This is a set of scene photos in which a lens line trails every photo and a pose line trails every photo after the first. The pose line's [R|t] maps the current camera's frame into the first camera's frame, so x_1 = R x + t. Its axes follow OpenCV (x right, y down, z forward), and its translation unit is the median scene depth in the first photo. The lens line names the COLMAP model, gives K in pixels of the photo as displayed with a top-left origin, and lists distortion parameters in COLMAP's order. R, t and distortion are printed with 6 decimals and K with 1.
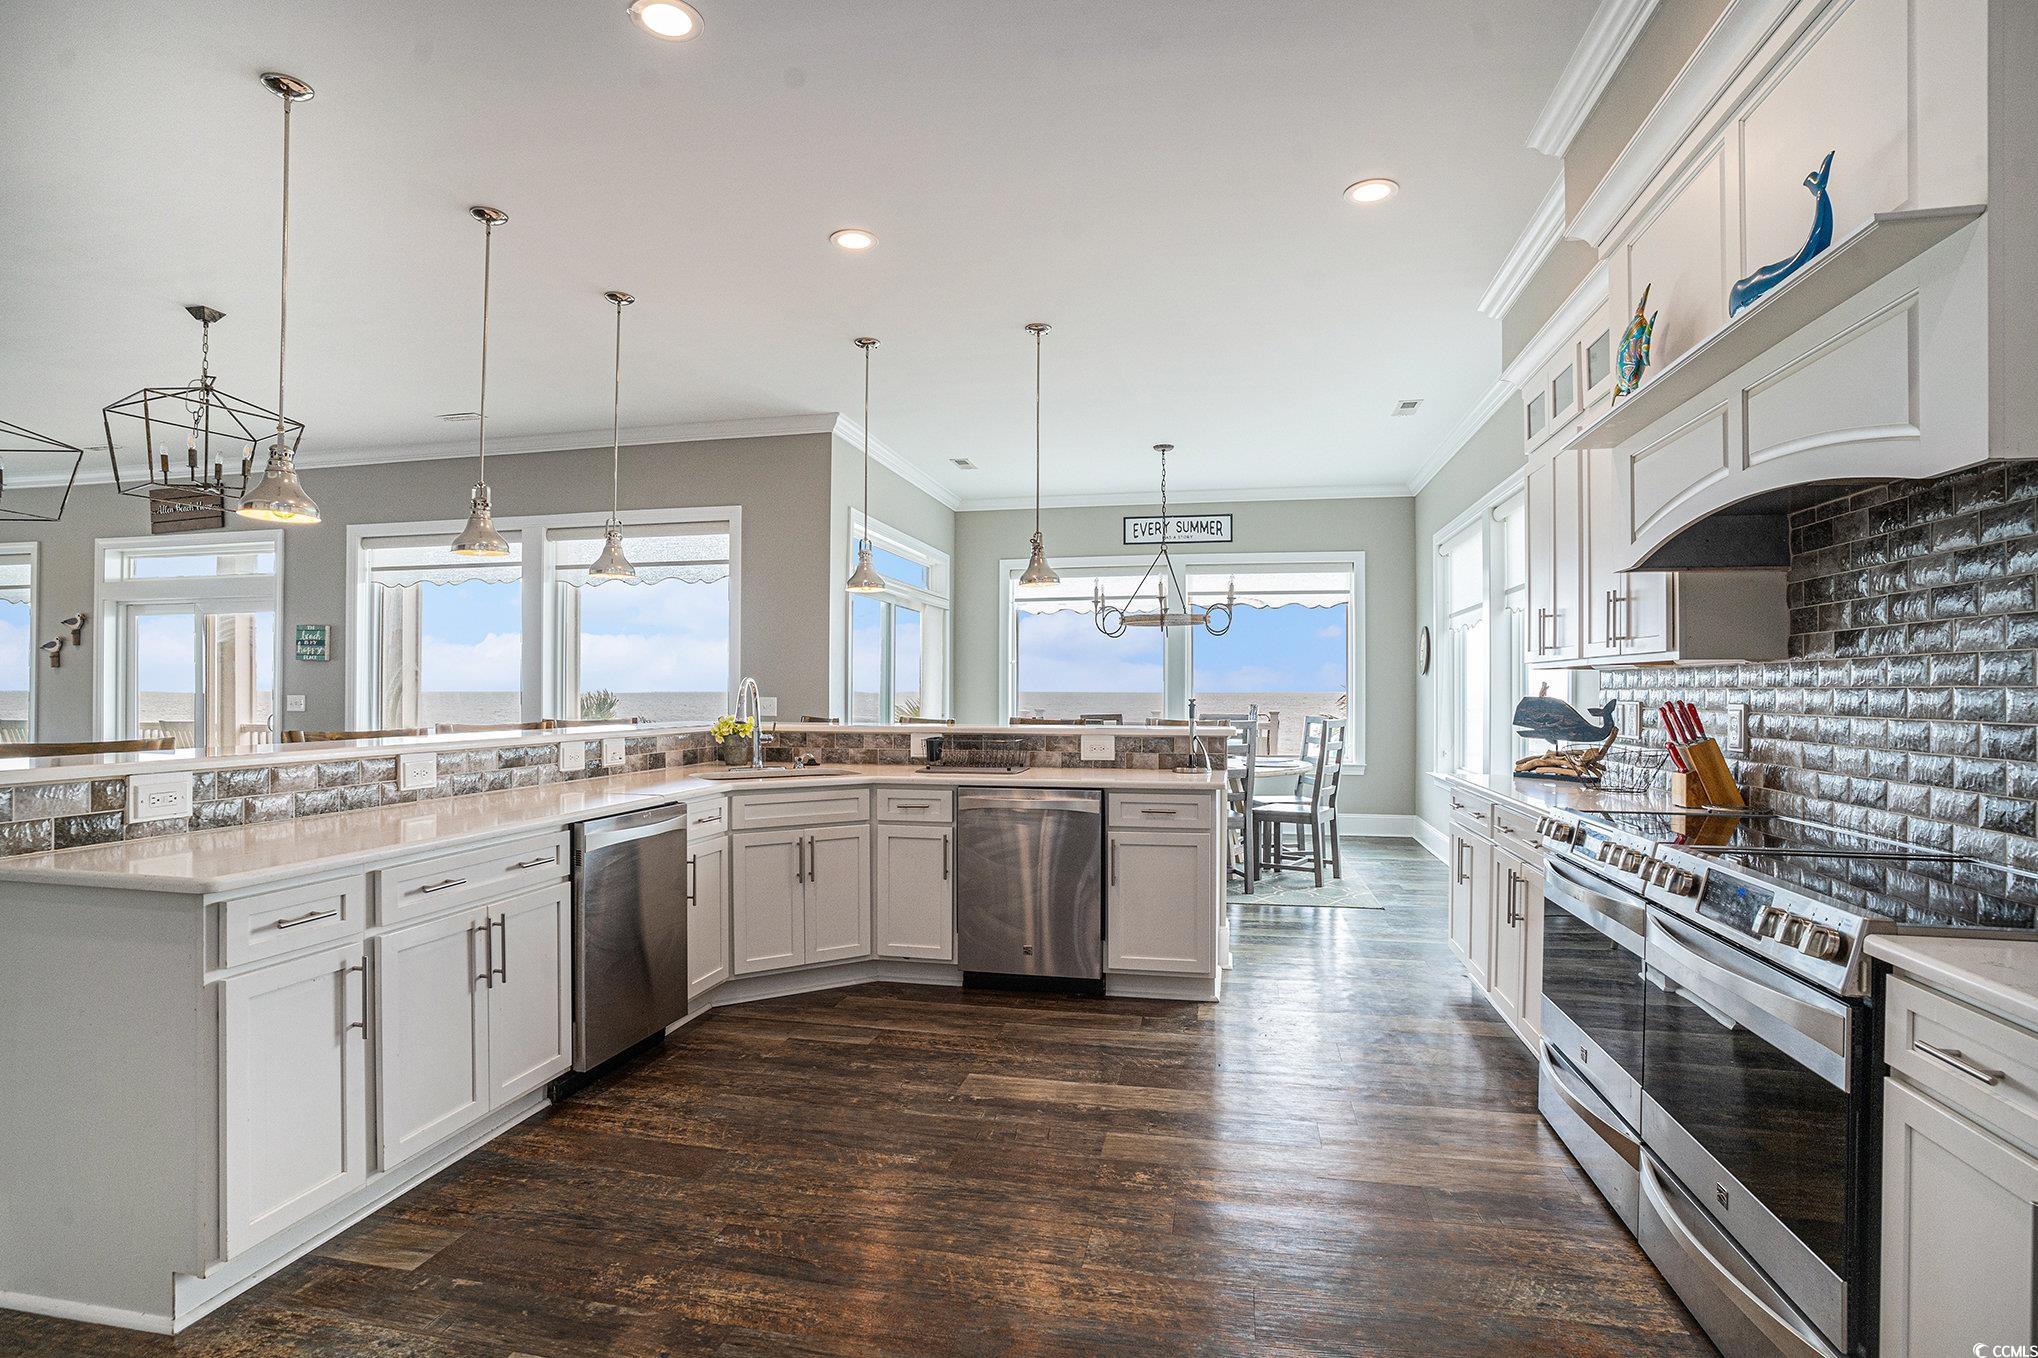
lens RADIAL K [[1012.1, 0, 1010.5], [0, 1012.1, 687.0], [0, 0, 1]] dist [-0.078420, 0.033511]
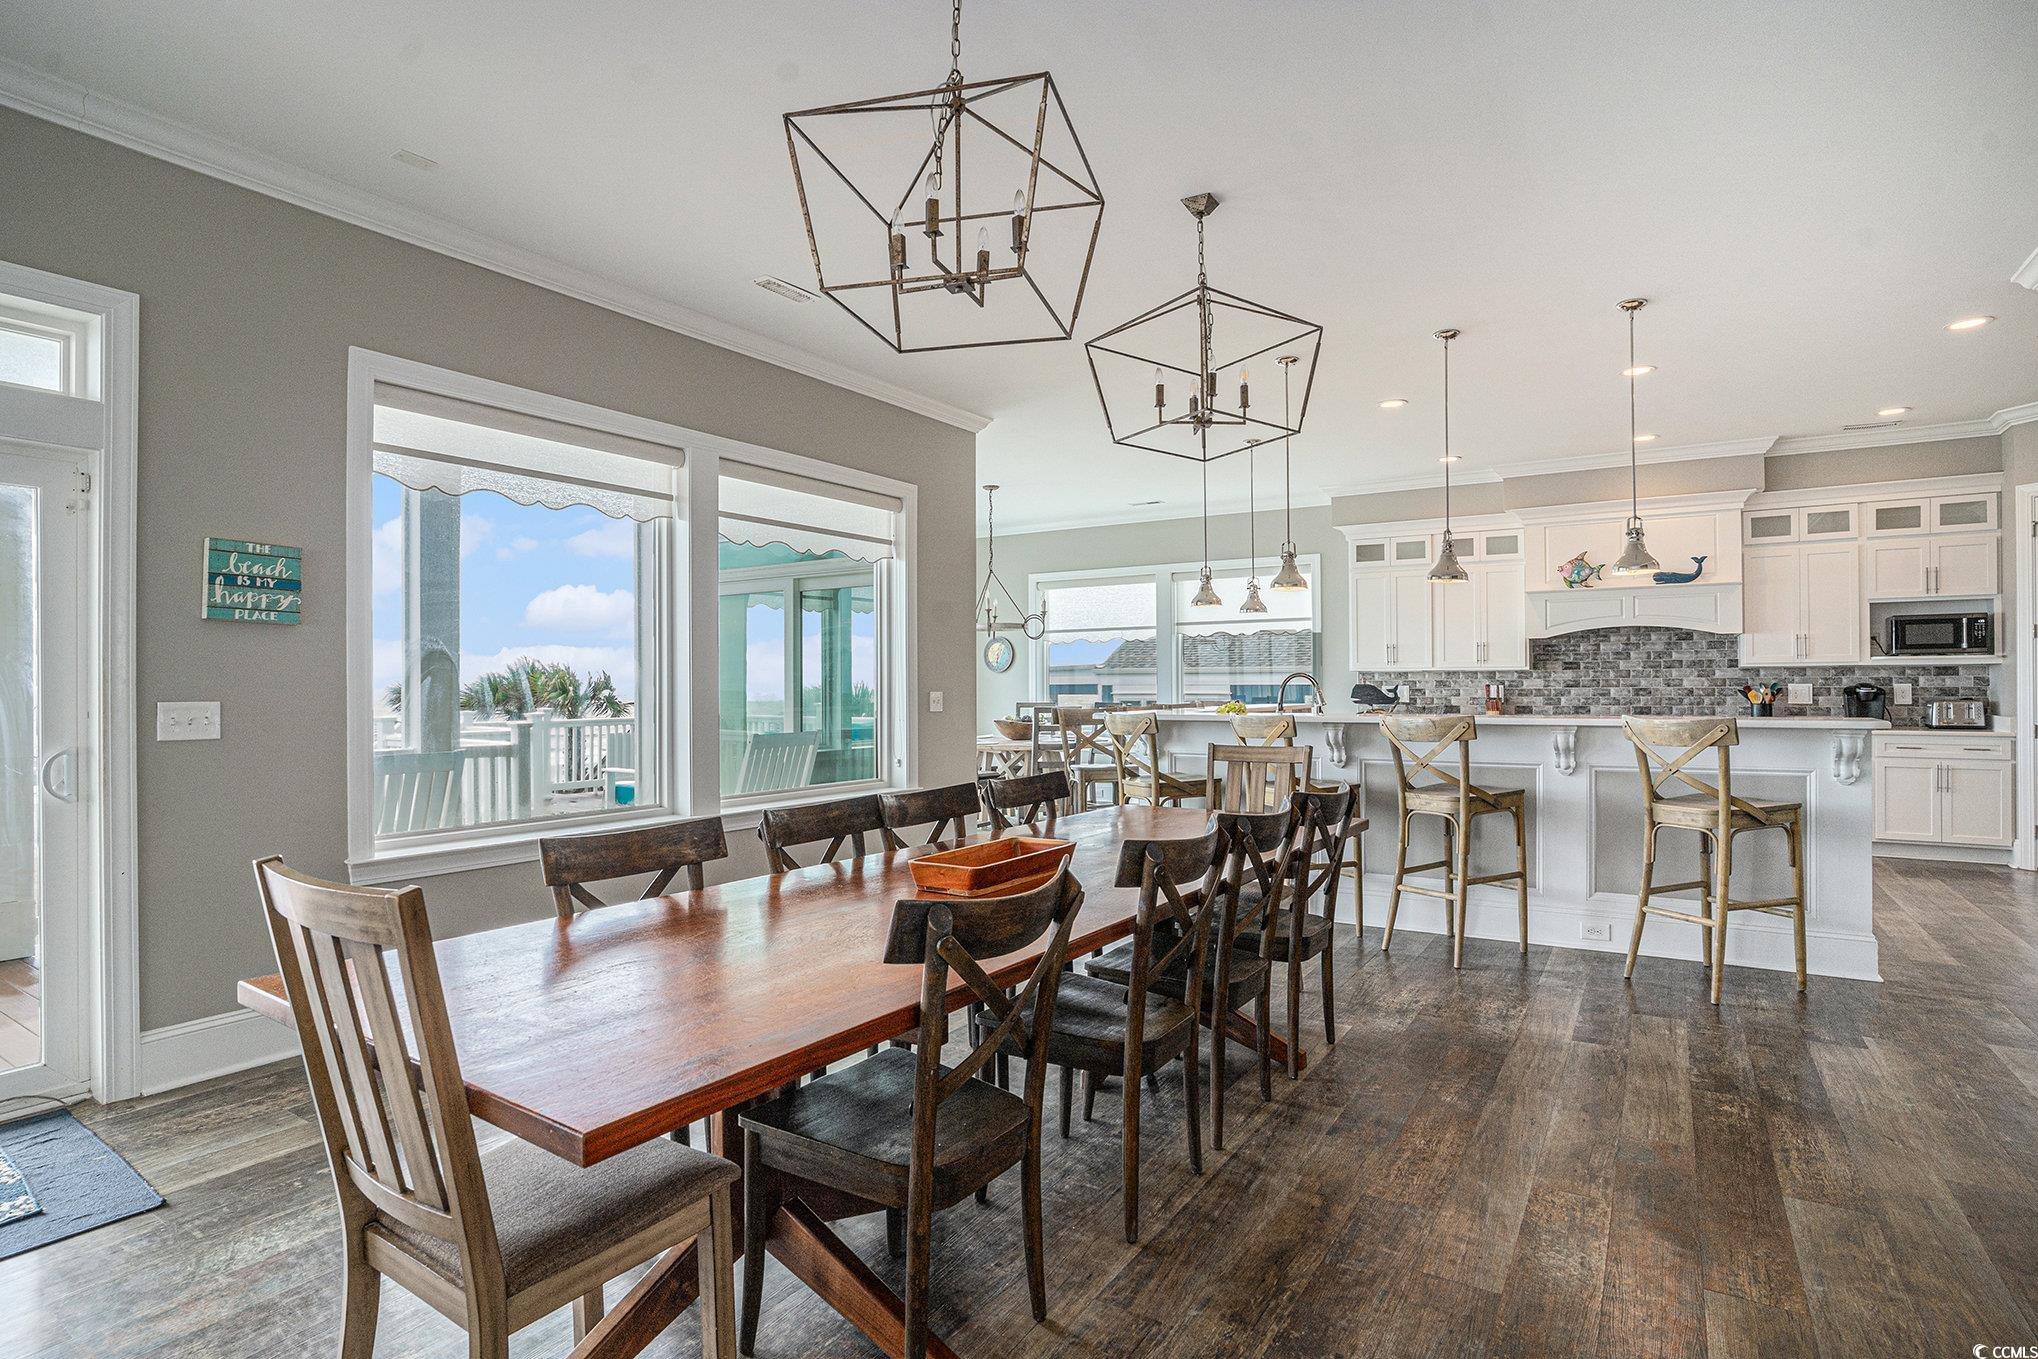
lens RADIAL K [[1012.1, 0, 1010.5], [0, 1012.1, 687.5], [0, 0, 1]] dist [-0.078420, 0.033511]
pose [[0.365422, -0.005960, 0.930823, -1.626629], [0.004627, 0.999979, 0.004586, 0.003226], [-0.930830, 0.002631, 0.365442, 0.847977]]
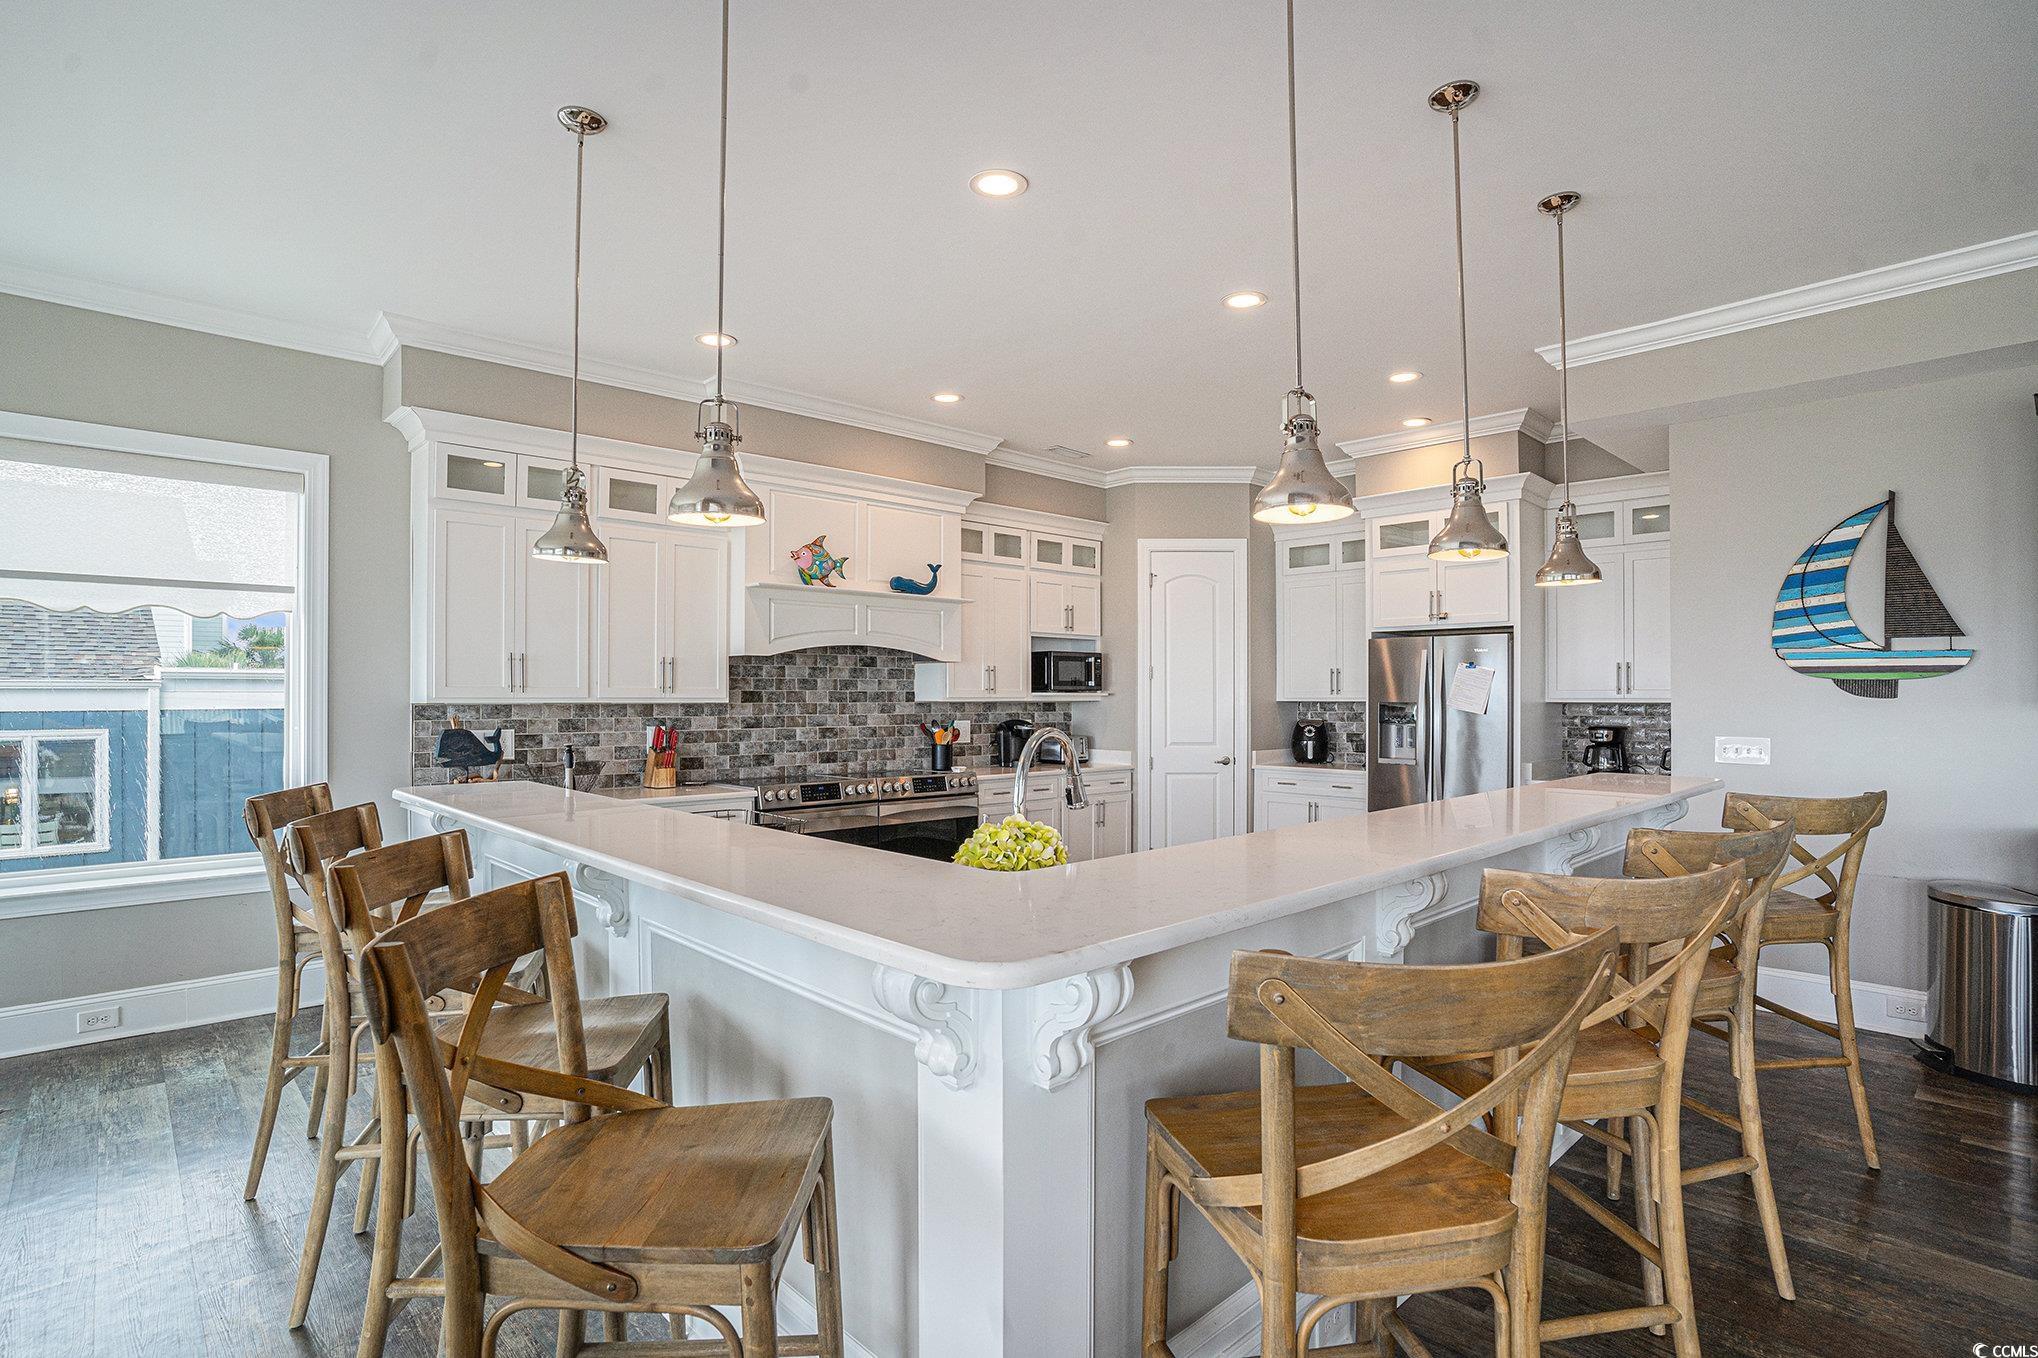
lens RADIAL K [[1012.1, 0, 1010.5], [0, 1012.1, 687.0], [0, 0, 1]] dist [-0.078420, 0.033511]
pose [[-0.815589, 0.002595, 0.578626, -0.548747], [-0.003745, 0.999945, -0.009763, -0.025472], [-0.578619, -0.010130, -0.815535, 1.416798]]
